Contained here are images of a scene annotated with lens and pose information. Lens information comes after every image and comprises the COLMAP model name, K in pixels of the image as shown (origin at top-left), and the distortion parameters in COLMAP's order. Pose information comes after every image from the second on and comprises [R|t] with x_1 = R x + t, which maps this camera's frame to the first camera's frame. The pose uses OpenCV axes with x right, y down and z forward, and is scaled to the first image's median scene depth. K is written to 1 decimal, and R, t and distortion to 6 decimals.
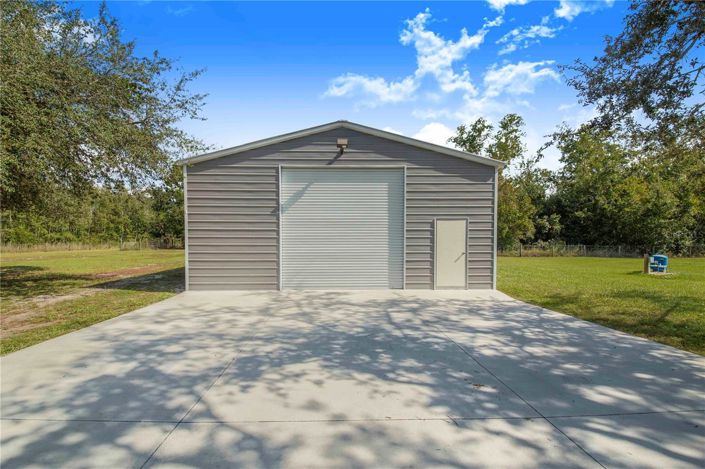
lens RADIAL K [[295.1, 0, 347.0], [0, 295.1, 237.5], [0, 0, 1]] dist [-0.015458, -0.000483]
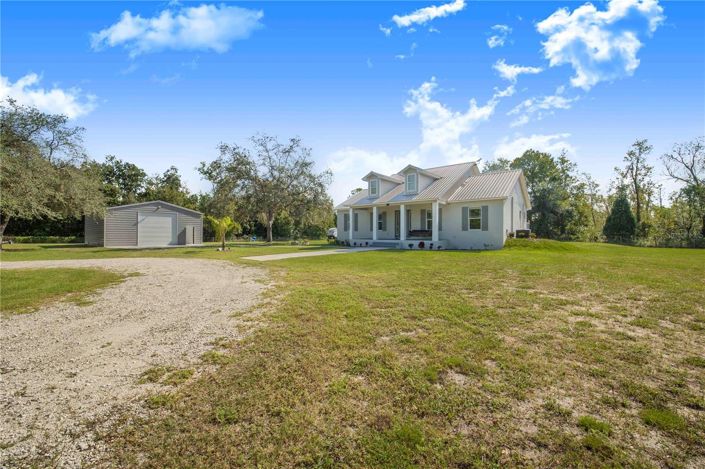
lens RADIAL K [[278.9, 0, 354.1], [0, 278.9, 232.3], [0, 0, 1]] dist [-0.015573, -0.003602]
pose [[0.663812, 0.005821, 0.747877, -1.026700], [0.002408, 0.999948, -0.009920, 0.055721], [-0.747896, 0.008386, 0.663763, -3.310758]]
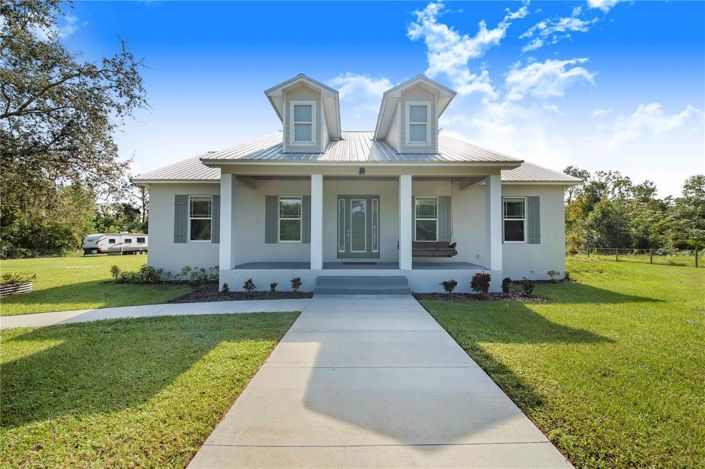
lens RADIAL K [[278.9, 0, 354.1], [0, 278.9, 232.3], [0, 0, 1]] dist [-0.015573, -0.003602]
pose [[0.018465, 0.038954, 0.999070, 0.231845], [0.005333, 0.999223, -0.039059, 0.014158], [-0.999815, 0.006050, 0.018242, -1.781849]]
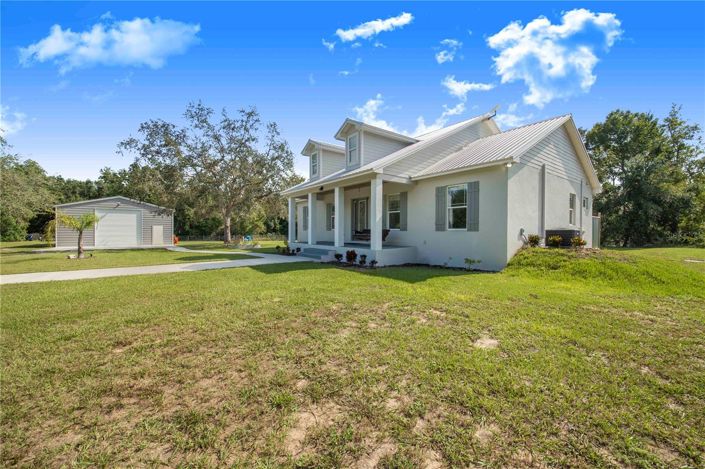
lens RADIAL K [[278.9, 0, 354.1], [0, 278.9, 232.3], [0, 0, 1]] dist [-0.015573, -0.003602]
pose [[0.816226, 0.001485, 0.577731, 0.374048], [-0.001260, 0.999999, -0.000790, 0.027098], [-0.577732, -0.000083, 0.816227, -3.254572]]
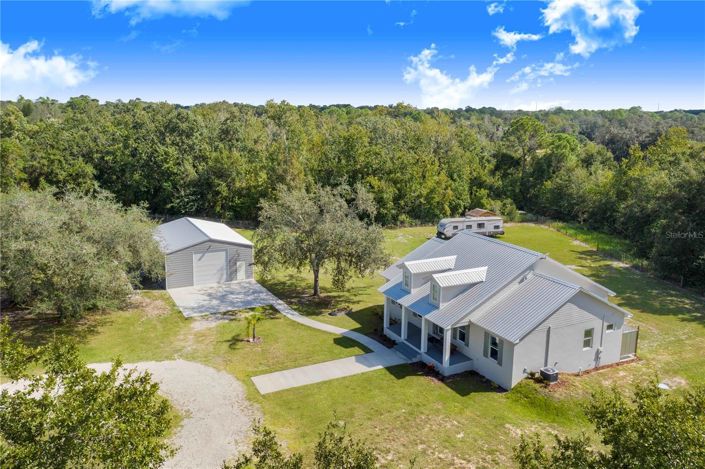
lens RADIAL K [[573.6, 0, 344.6], [0, 573.6, 217.2], [0, 0, 1]] dist [-0.005871, 0.000026]
pose [[0.908002, -0.066421, 0.413668, -1.388000], [-0.009934, 0.983663, 0.179747, -1.914699], [-0.418849, -0.167320, 0.892508, -5.871379]]
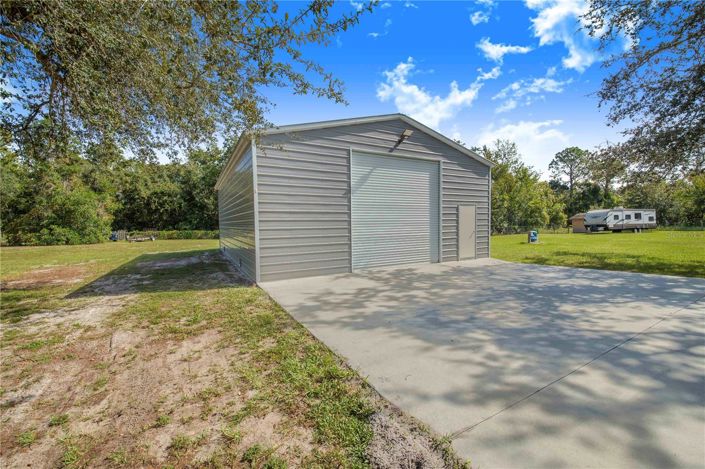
lens RADIAL K [[287.8, 0, 352.5], [0, 287.8, 234.5], [0, 0, 1]] dist [-0.031482, -0.000417]
pose [[0.891680, -0.028623, 0.451760, -0.671676], [0.014817, 0.999310, 0.034069, 0.016095], [-0.452423, -0.023685, 0.891489, 0.118758]]
